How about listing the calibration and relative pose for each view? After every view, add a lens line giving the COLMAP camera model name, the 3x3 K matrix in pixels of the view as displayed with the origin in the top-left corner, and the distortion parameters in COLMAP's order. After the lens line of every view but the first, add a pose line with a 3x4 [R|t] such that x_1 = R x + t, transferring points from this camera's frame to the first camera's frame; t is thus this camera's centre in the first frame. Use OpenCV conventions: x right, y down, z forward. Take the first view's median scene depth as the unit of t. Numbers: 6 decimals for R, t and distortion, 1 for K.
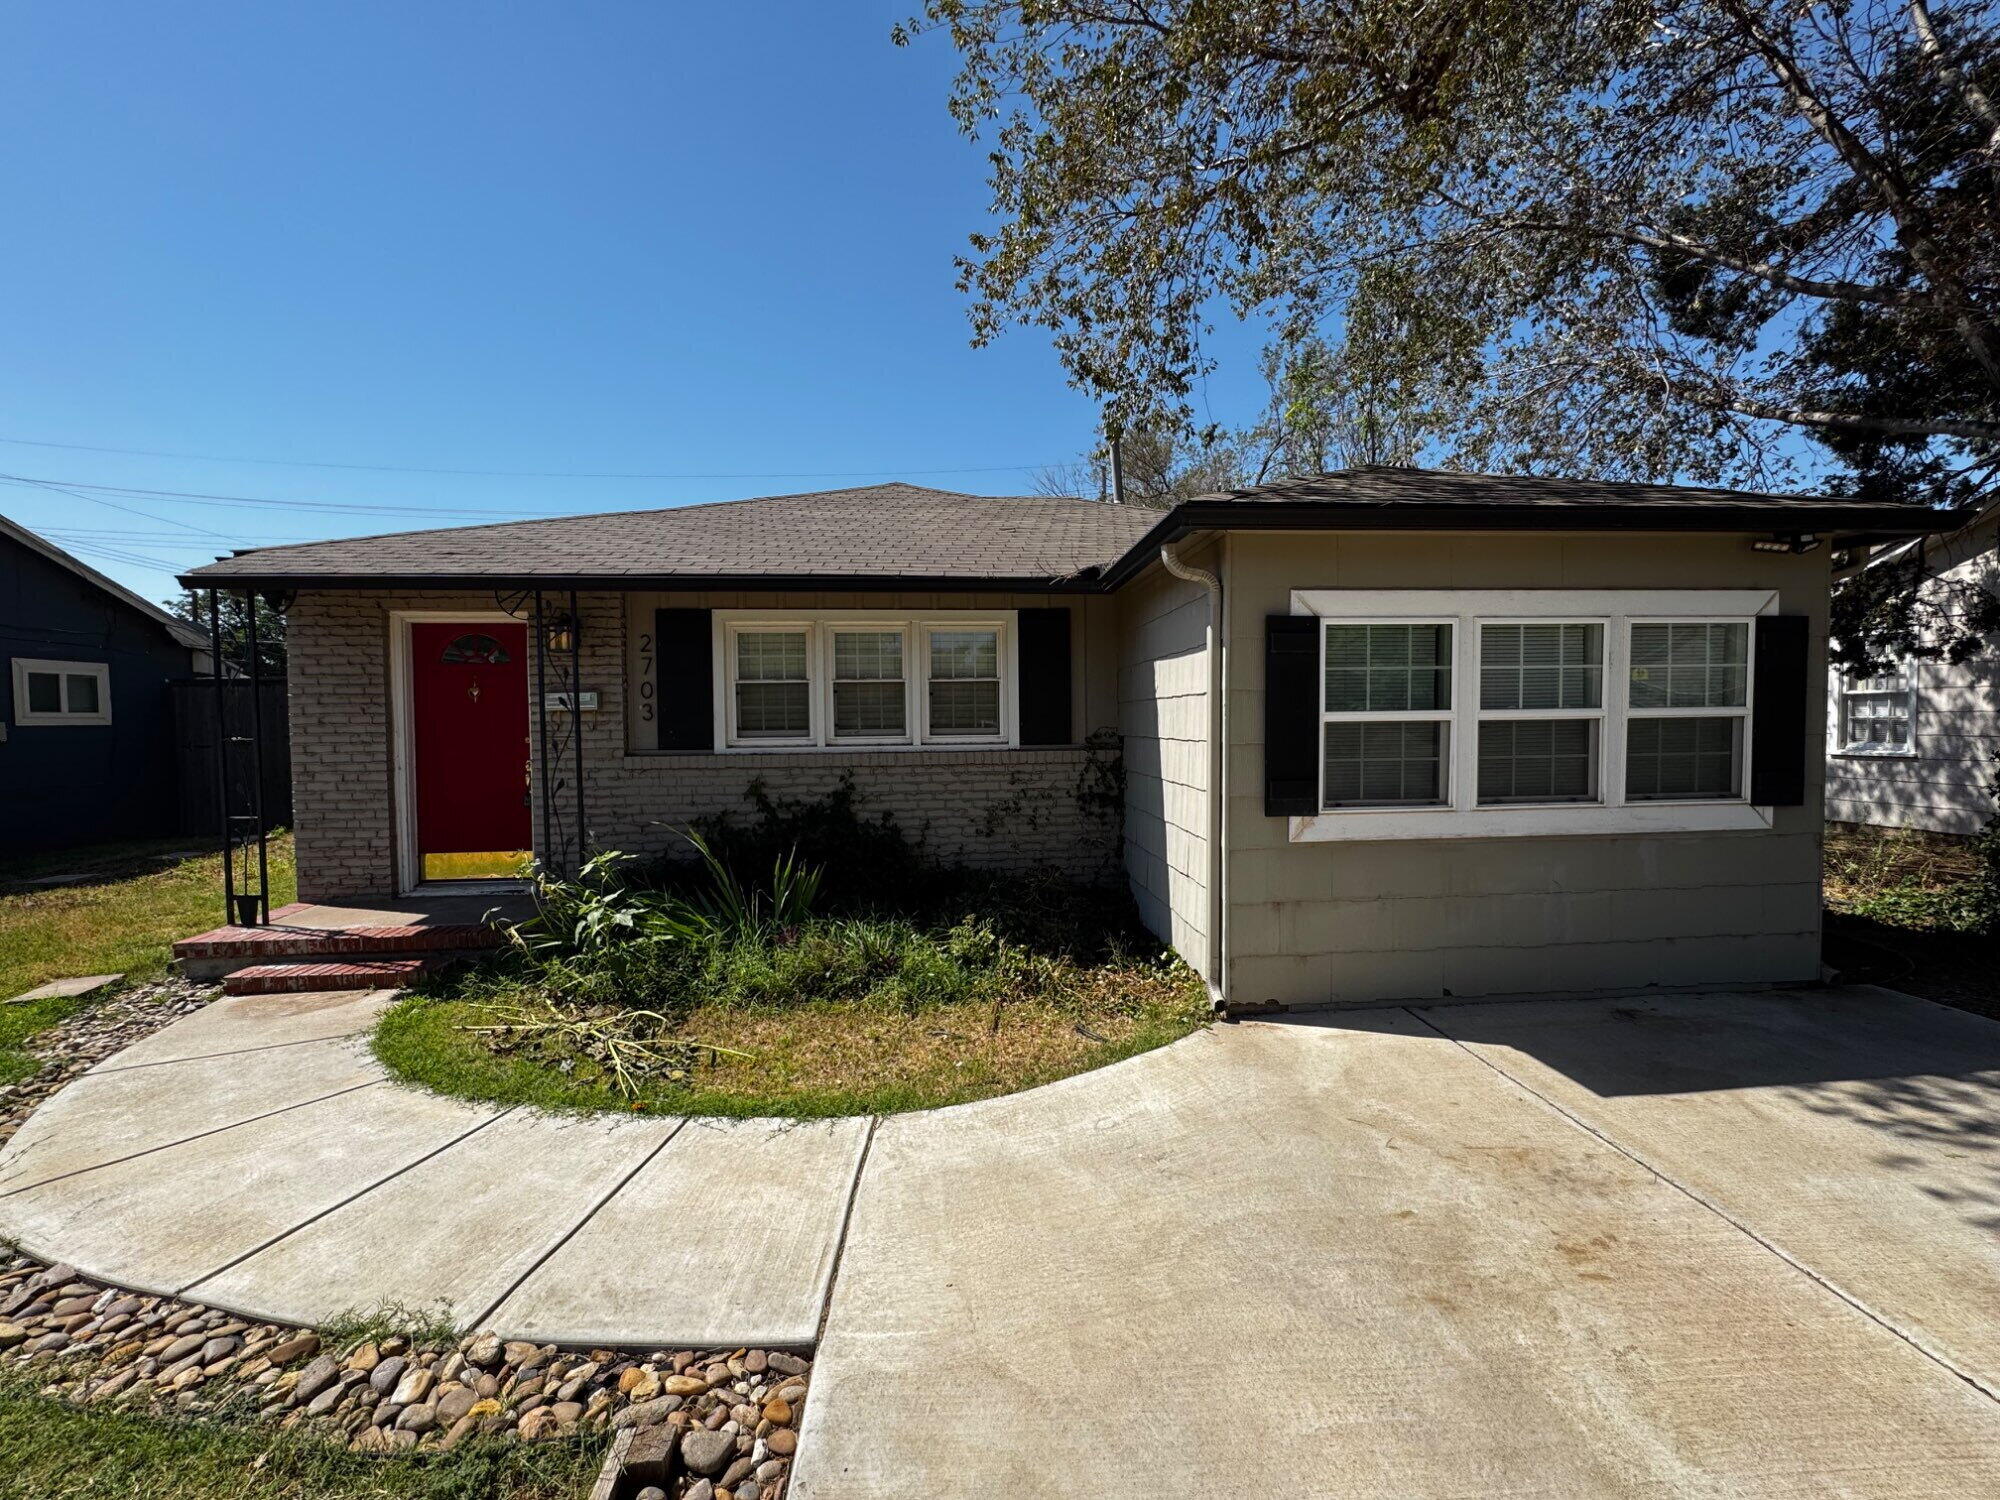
lens RADIAL K [[797.3, 0, 1004.1], [0, 797.3, 753.9], [0, 0, 1]] dist [0.002076, 0.000056]
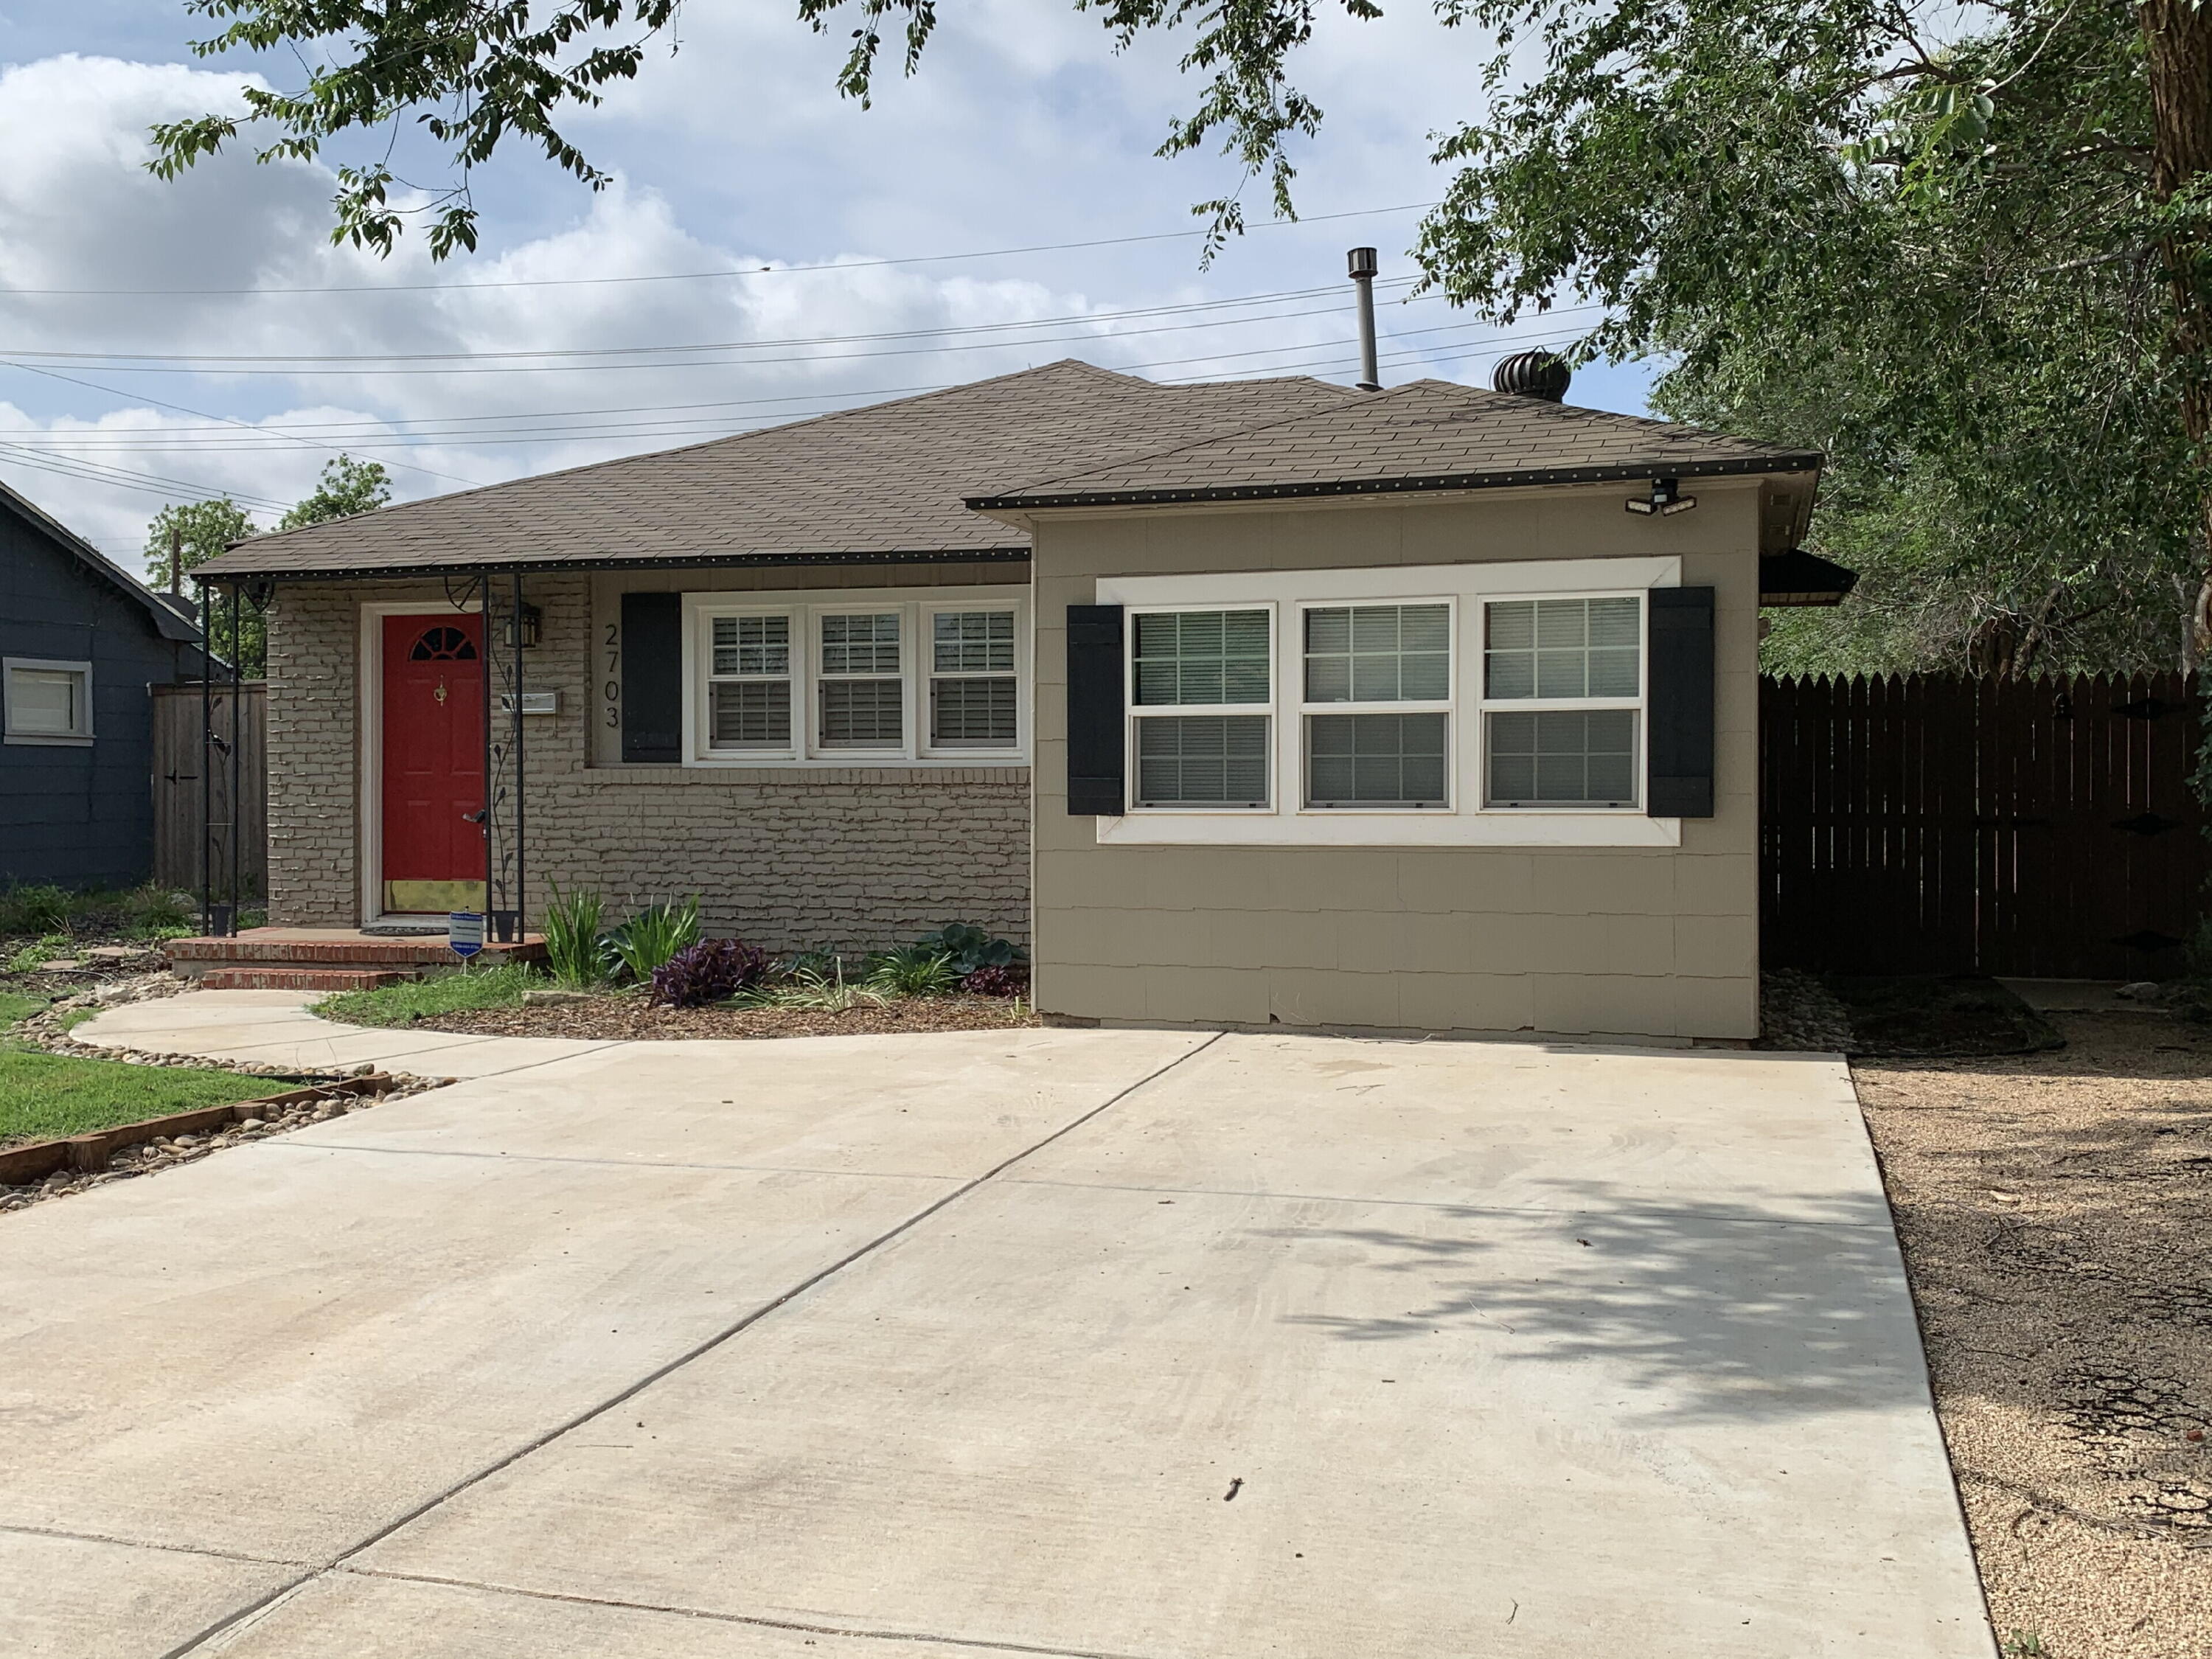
lens RADIAL K [[2130.1, 0, 1107.7], [0, 2130.1, 825.4], [0, 0, 1]] dist [0.057583, 0.000000]
pose [[0.930899, 0.014856, -0.364974, 0.893117], [-0.022627, 0.999599, -0.017026, 0.091411], [0.364574, 0.024108, 0.930862, -0.928361]]
